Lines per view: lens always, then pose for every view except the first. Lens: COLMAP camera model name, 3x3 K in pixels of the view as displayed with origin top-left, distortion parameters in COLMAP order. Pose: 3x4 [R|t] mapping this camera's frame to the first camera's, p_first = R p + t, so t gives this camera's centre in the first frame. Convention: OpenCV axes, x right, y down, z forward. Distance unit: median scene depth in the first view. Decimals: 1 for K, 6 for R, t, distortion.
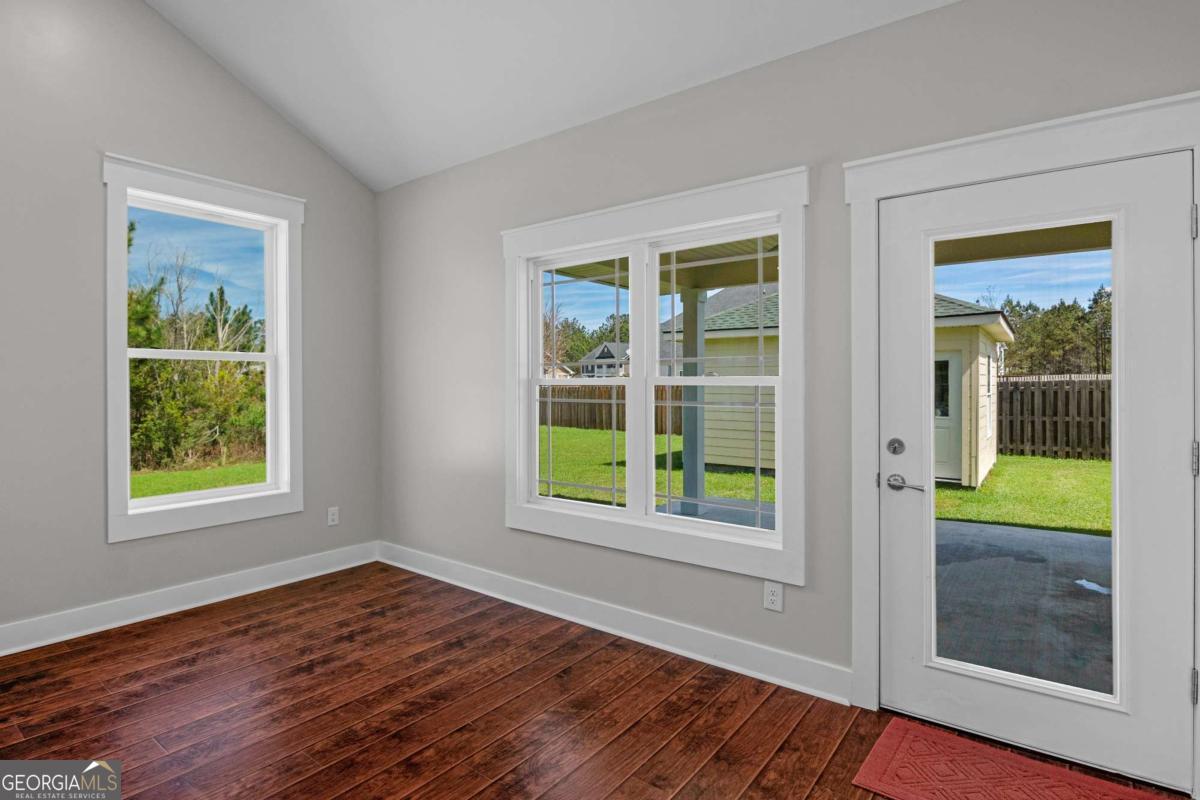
lens RADIAL K [[597.0, 0, 598.4], [0, 597.0, 387.8], [0, 0, 1]] dist [0.005868, -0.013613]
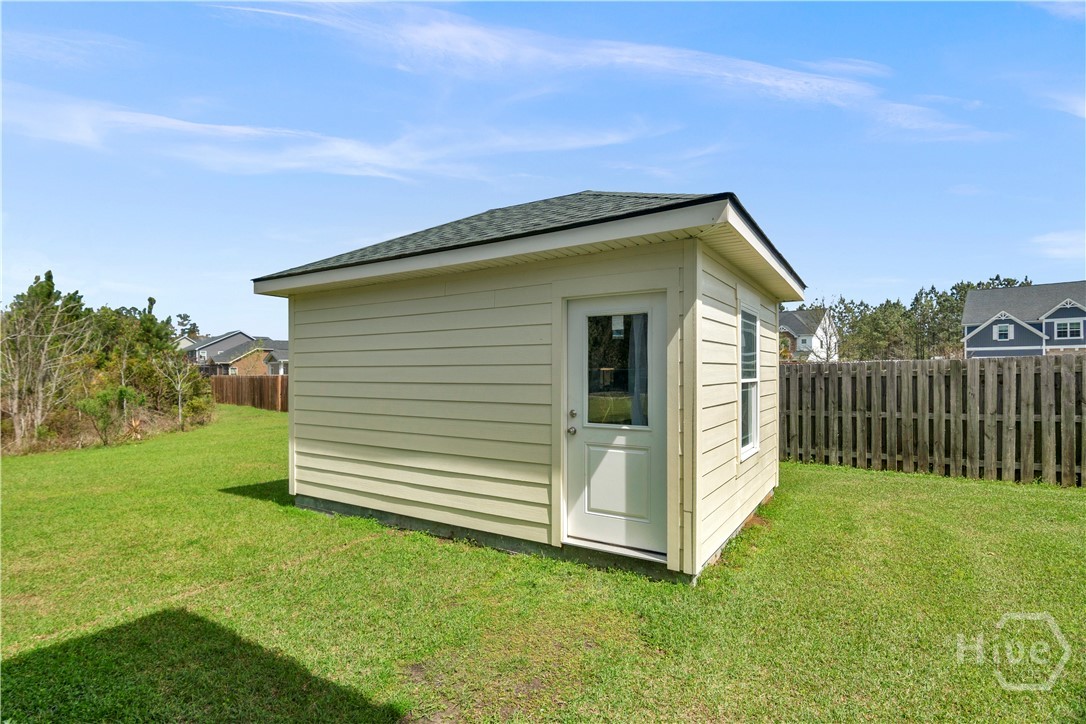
lens RADIAL K [[540.3, 0, 540.5], [0, 540.3, 378.1], [0, 0, 1]] dist [0.005868, -0.013613]
pose [[0.996068, -0.003481, 0.088526, 0.307721], [0.003276, 0.999992, 0.002460, 0.004508], [-0.088534, -0.002160, 0.996071, 0.376487]]
